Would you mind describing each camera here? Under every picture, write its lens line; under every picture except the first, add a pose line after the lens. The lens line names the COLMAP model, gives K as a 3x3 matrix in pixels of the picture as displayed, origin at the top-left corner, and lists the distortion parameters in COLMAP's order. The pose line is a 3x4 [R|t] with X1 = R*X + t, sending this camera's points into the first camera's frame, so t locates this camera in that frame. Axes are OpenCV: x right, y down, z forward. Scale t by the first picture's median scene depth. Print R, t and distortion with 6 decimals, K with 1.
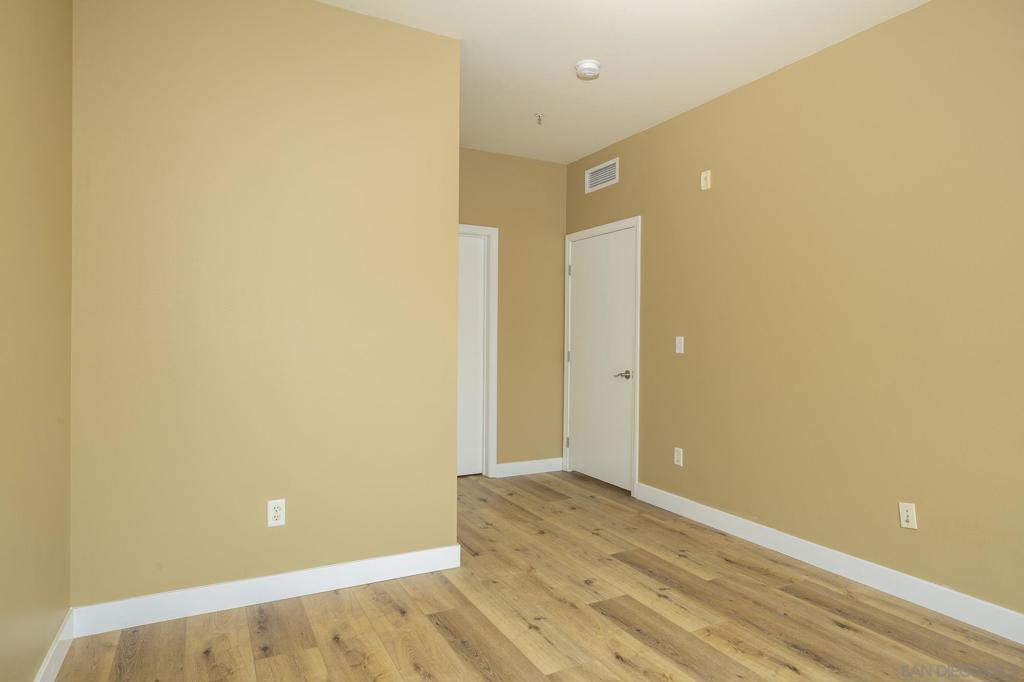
lens RADIAL K [[588.1, 0, 514.6], [0, 588.1, 343.0], [0, 0, 1]] dist [-0.015373, 0.001223]
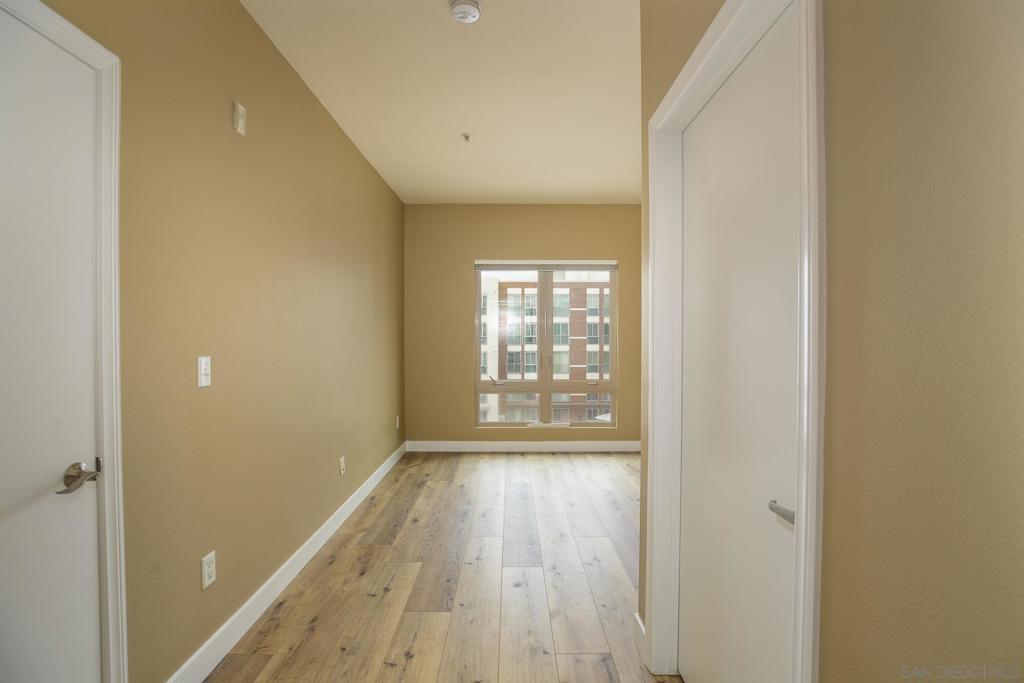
lens RADIAL K [[473.7, 0, 513.0], [0, 473.7, 326.2], [0, 0, 1]] dist [-0.035489, 0.000196]
pose [[-0.884866, 0.001651, 0.465842, -0.258217], [-0.001995, 0.999971, -0.007334, -0.050994], [-0.465841, -0.007419, -0.884837, 1.737727]]
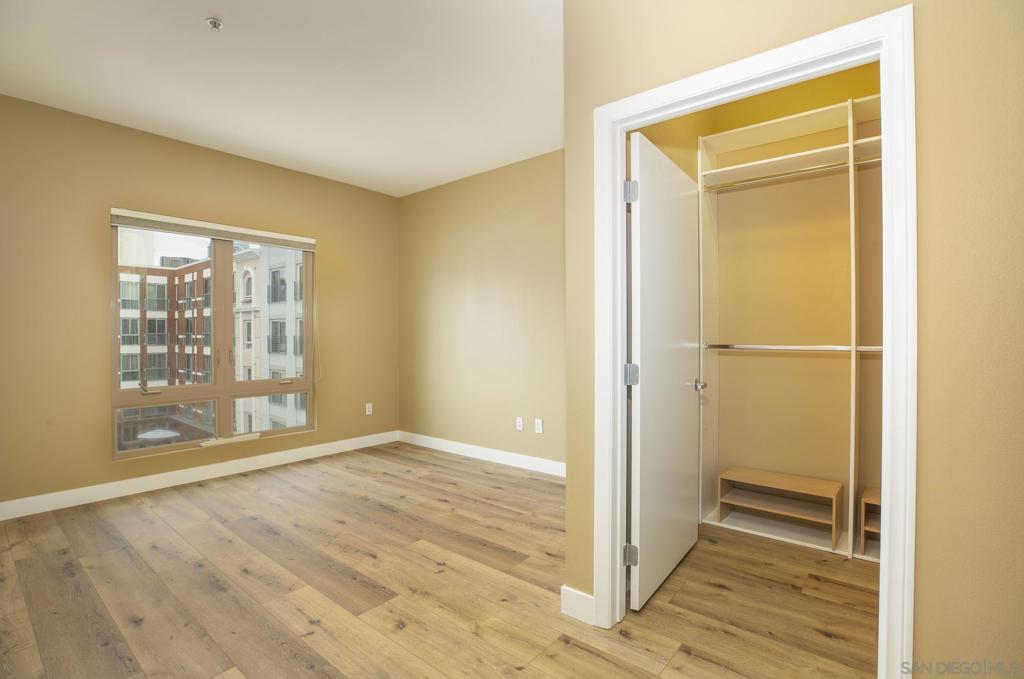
lens RADIAL K [[480.6, 0, 513.2], [0, 480.6, 336.5], [0, 0, 1]] dist [-0.042736, 0.012484]
pose [[-0.924921, -0.004142, -0.380136, 0.233111], [-0.008976, 0.999900, 0.010945, -0.011228], [0.380053, 0.013535, -0.924866, 1.662188]]
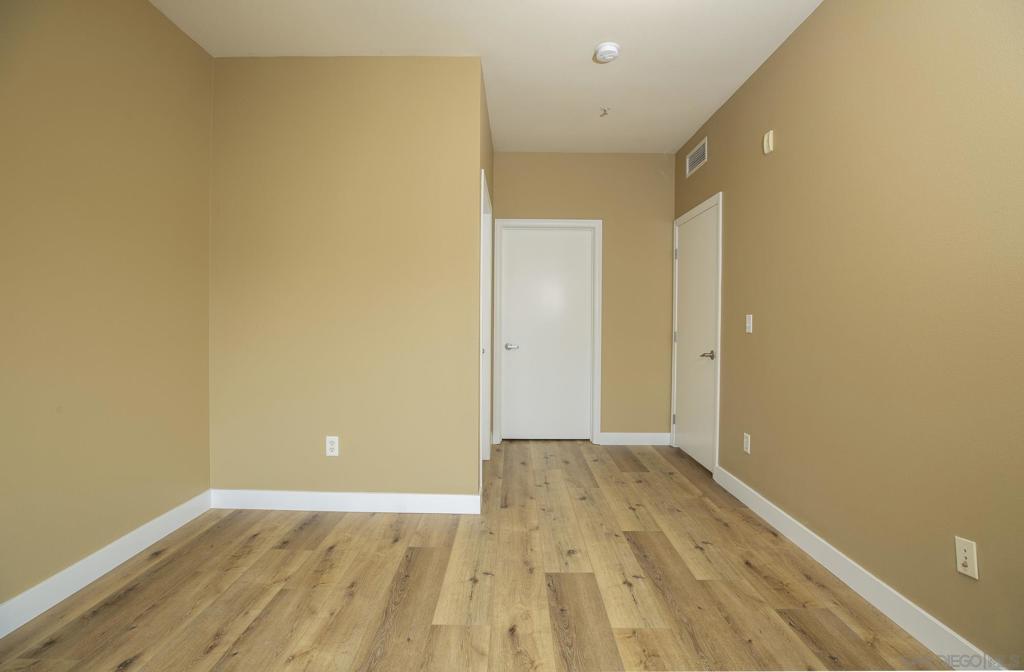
lens RADIAL K [[474.3, 0, 512.7], [0, 474.3, 330.5], [0, 0, 1]] dist [-0.045310, 0.013743]
pose [[0.880293, 0.006531, -0.474386, 0.418011], [-0.005884, 0.999979, 0.002848, 0.019717], [0.474395, 0.000285, 0.880312, 0.229621]]
